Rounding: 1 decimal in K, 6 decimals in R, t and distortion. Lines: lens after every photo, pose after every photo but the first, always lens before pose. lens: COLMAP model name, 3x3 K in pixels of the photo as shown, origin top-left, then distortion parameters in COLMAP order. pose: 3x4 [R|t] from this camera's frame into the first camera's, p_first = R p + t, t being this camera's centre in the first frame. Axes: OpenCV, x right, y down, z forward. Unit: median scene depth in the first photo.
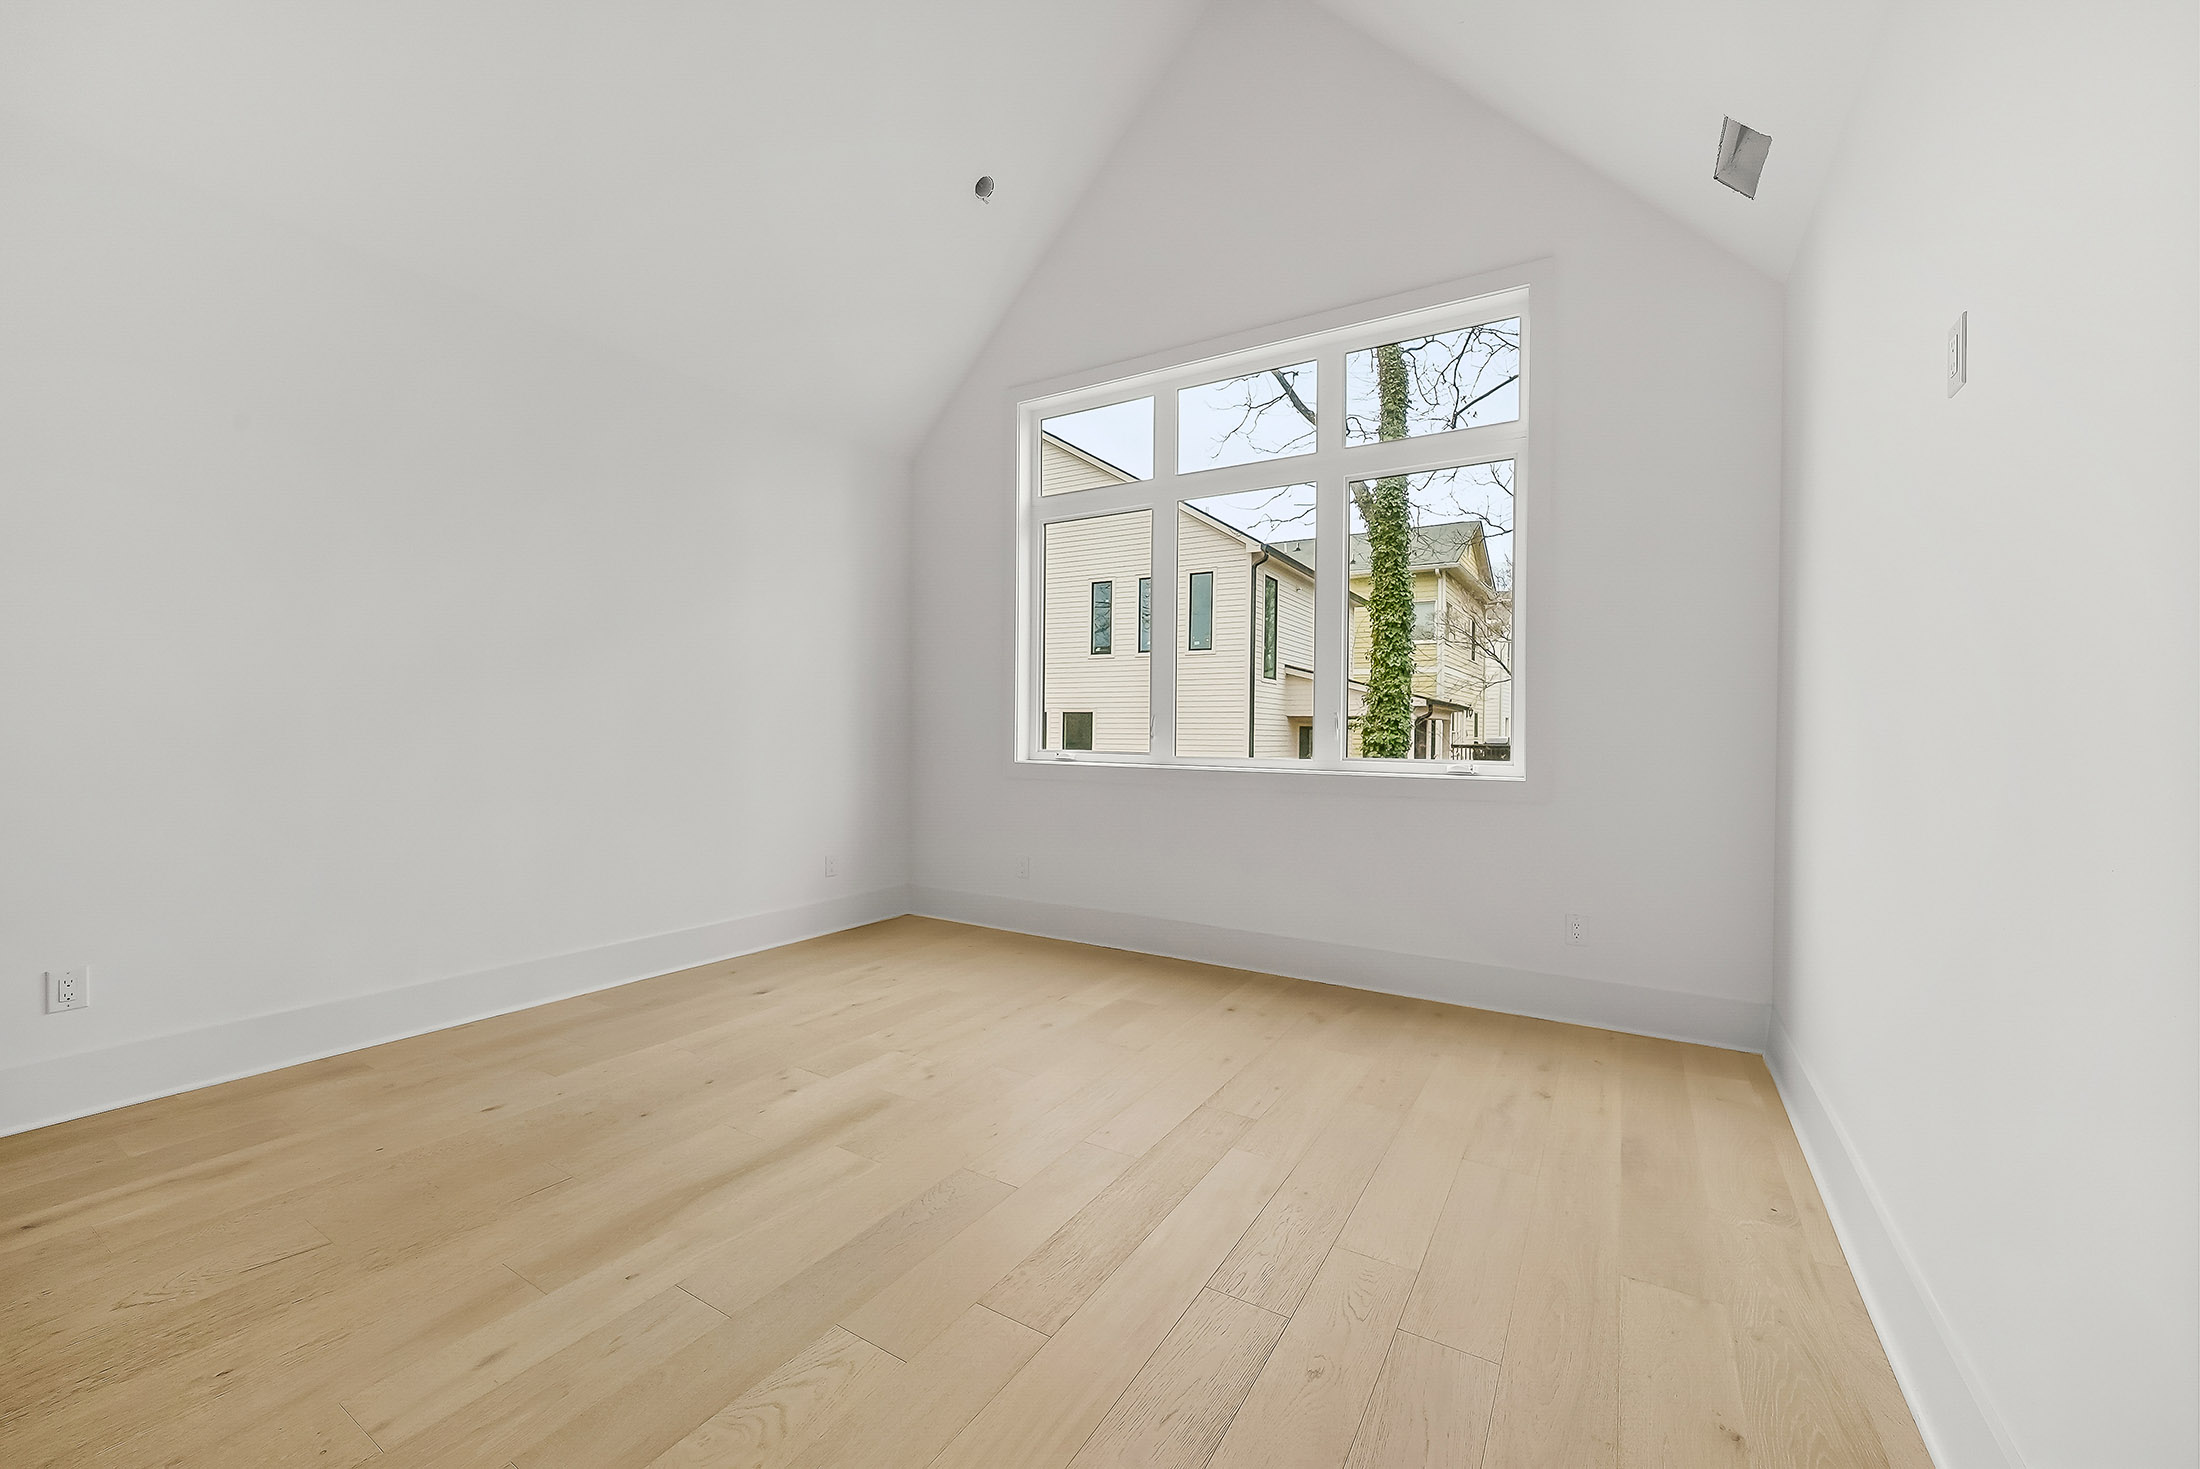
lens RADIAL K [[860.5, 0, 1100.0], [0, 860.5, 734.5], [0, 0, 1]] dist [-0.002361, 0.000076]
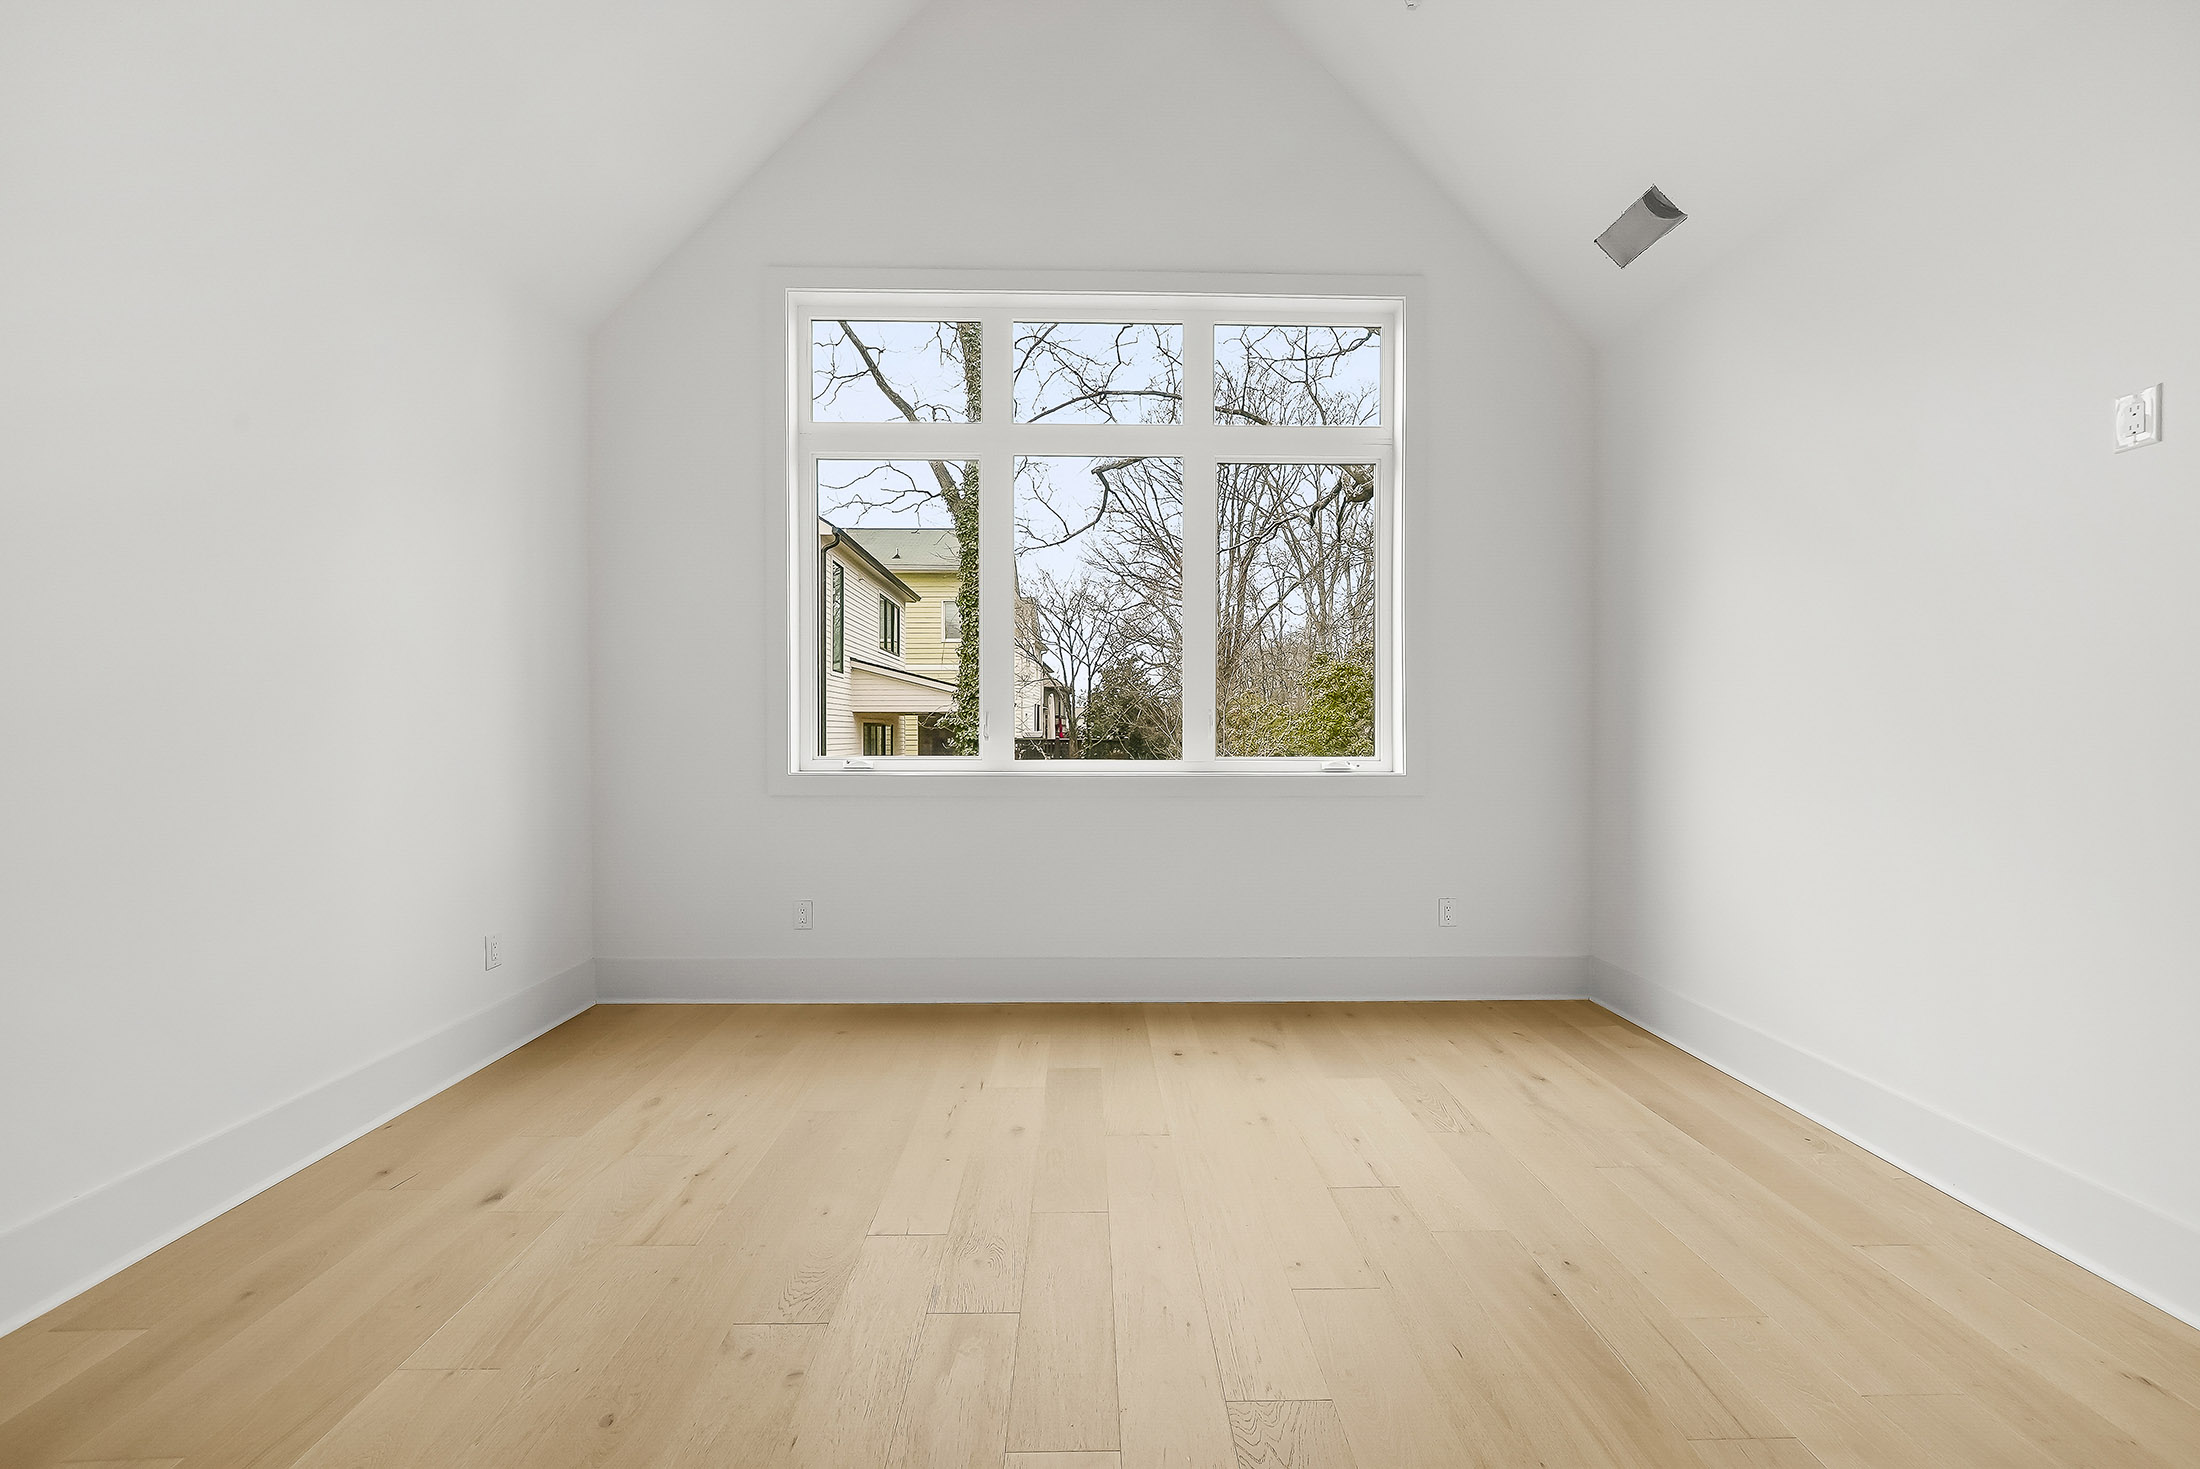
lens RADIAL K [[859.4, 0, 1100.0], [0, 859.4, 734.5], [0, 0, 1]] dist [-0.010347, 0.000006]
pose [[0.842381, -0.013332, 0.538718, -0.259208], [0.010675, 0.999911, 0.008053, -0.004904], [-0.538777, -0.001033, 0.842448, 0.224472]]
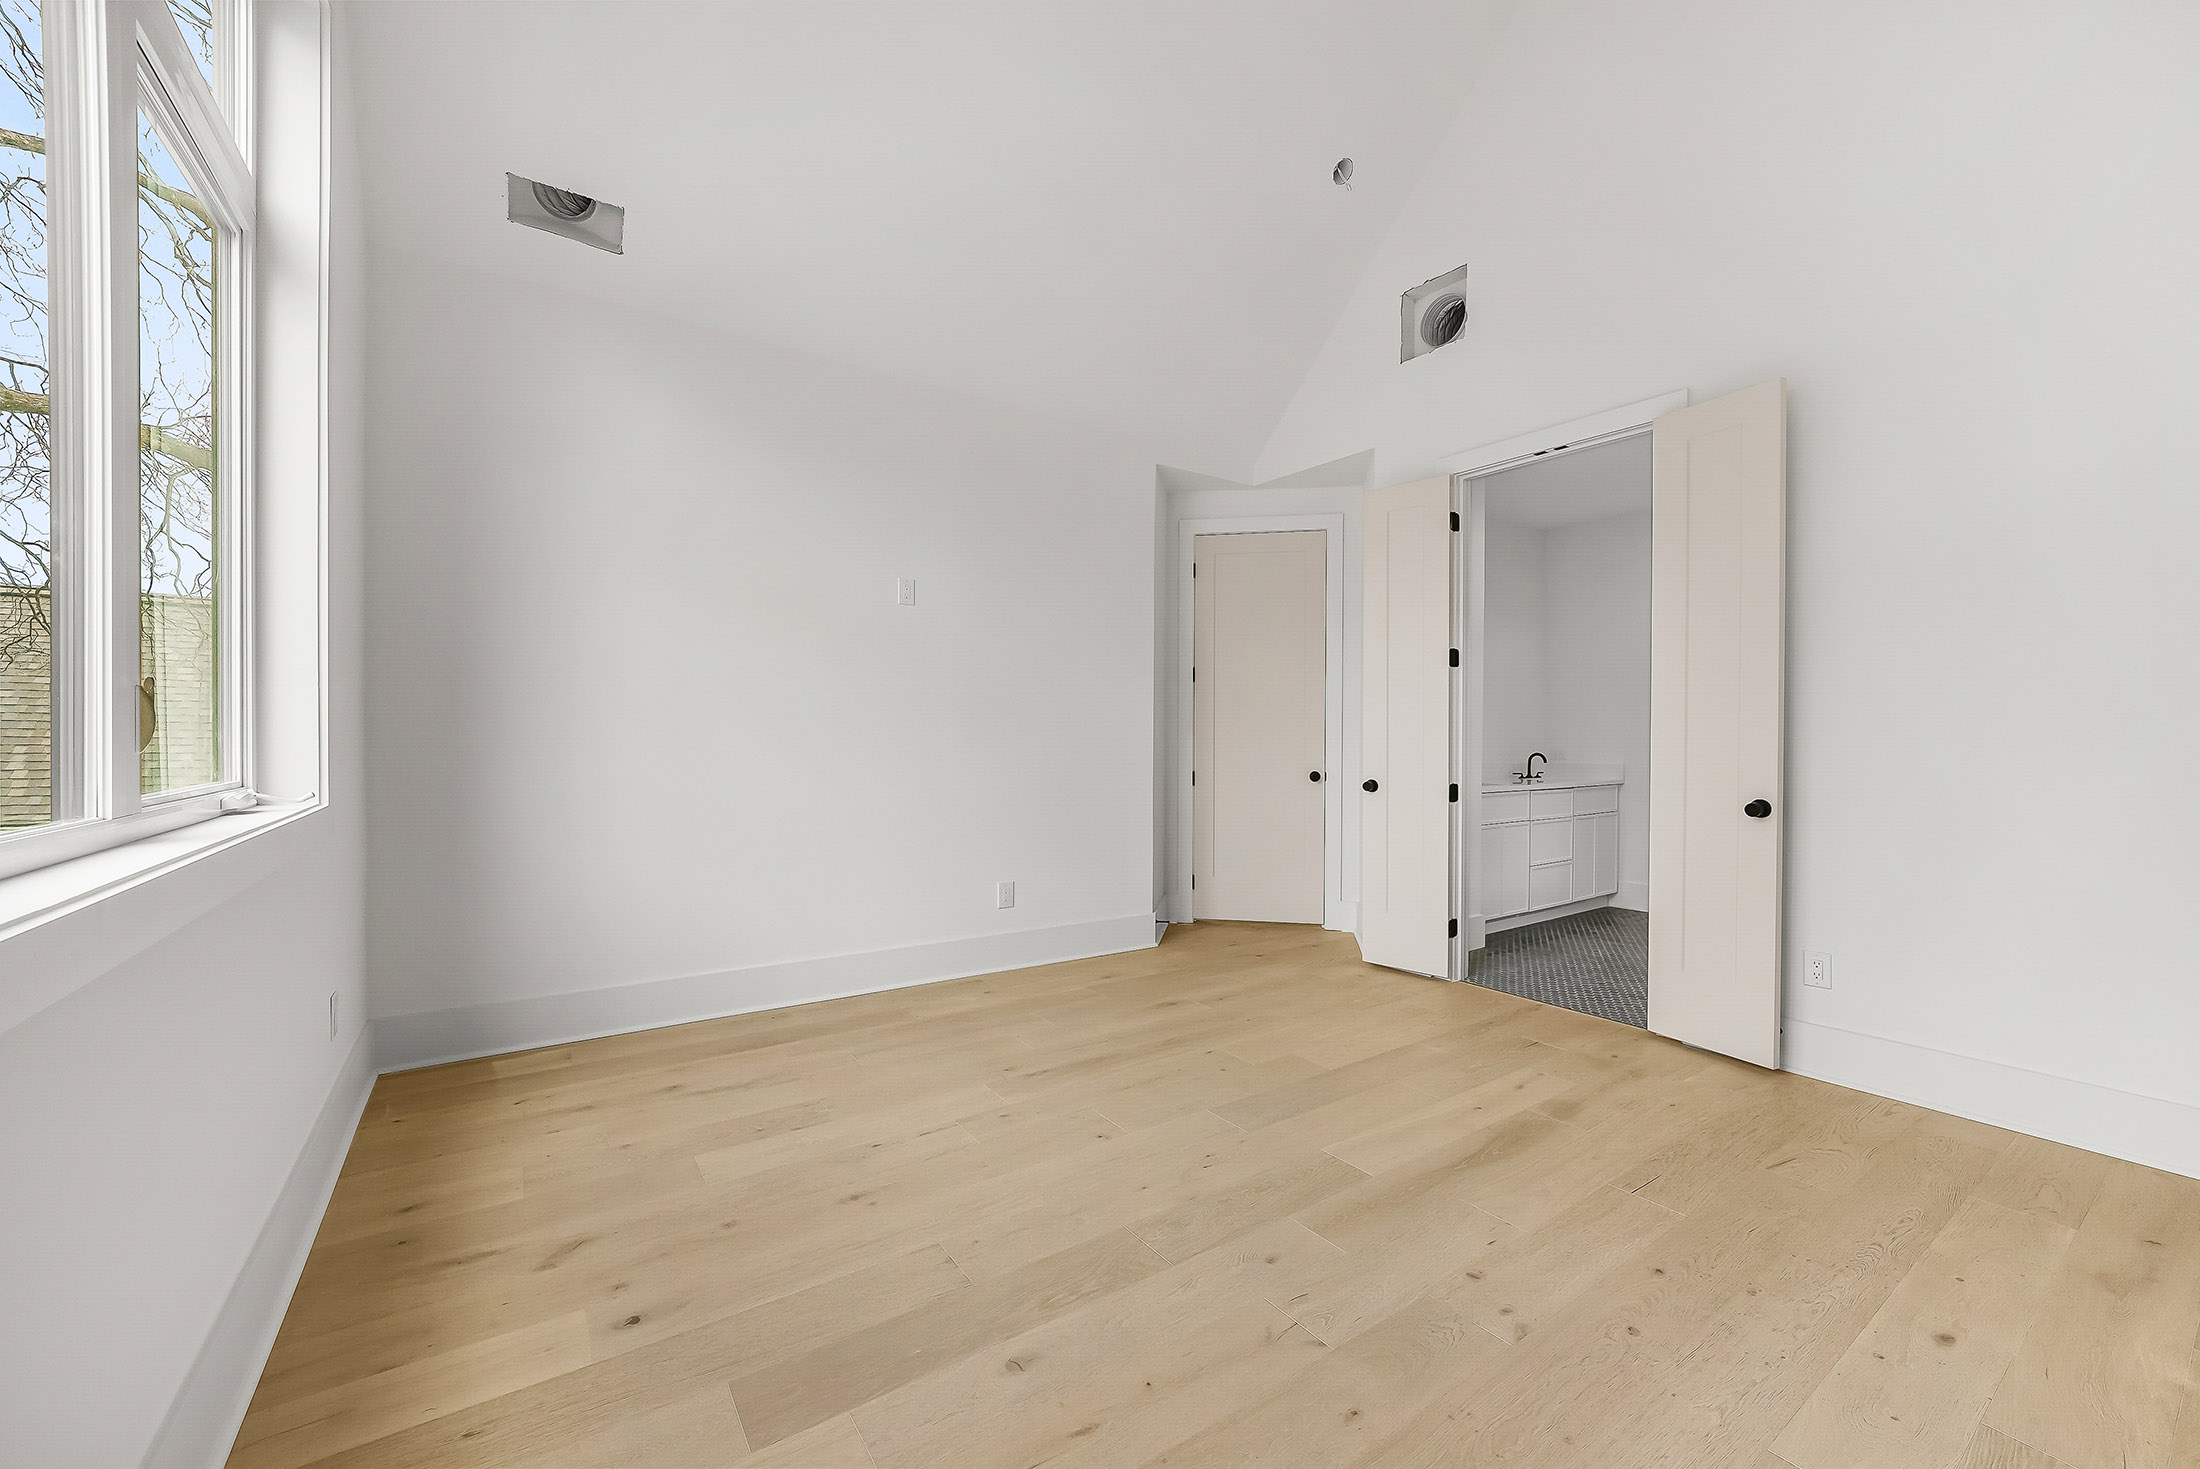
lens RADIAL K [[859.4, 0, 1100.0], [0, 859.4, 734.5], [0, 0, 1]] dist [-0.010347, 0.000006]
pose [[-0.914092, -0.018324, 0.405092, -0.188966], [-0.015272, 0.999825, 0.010764, -0.009907], [-0.405219, 0.003653, -0.914213, 0.928236]]
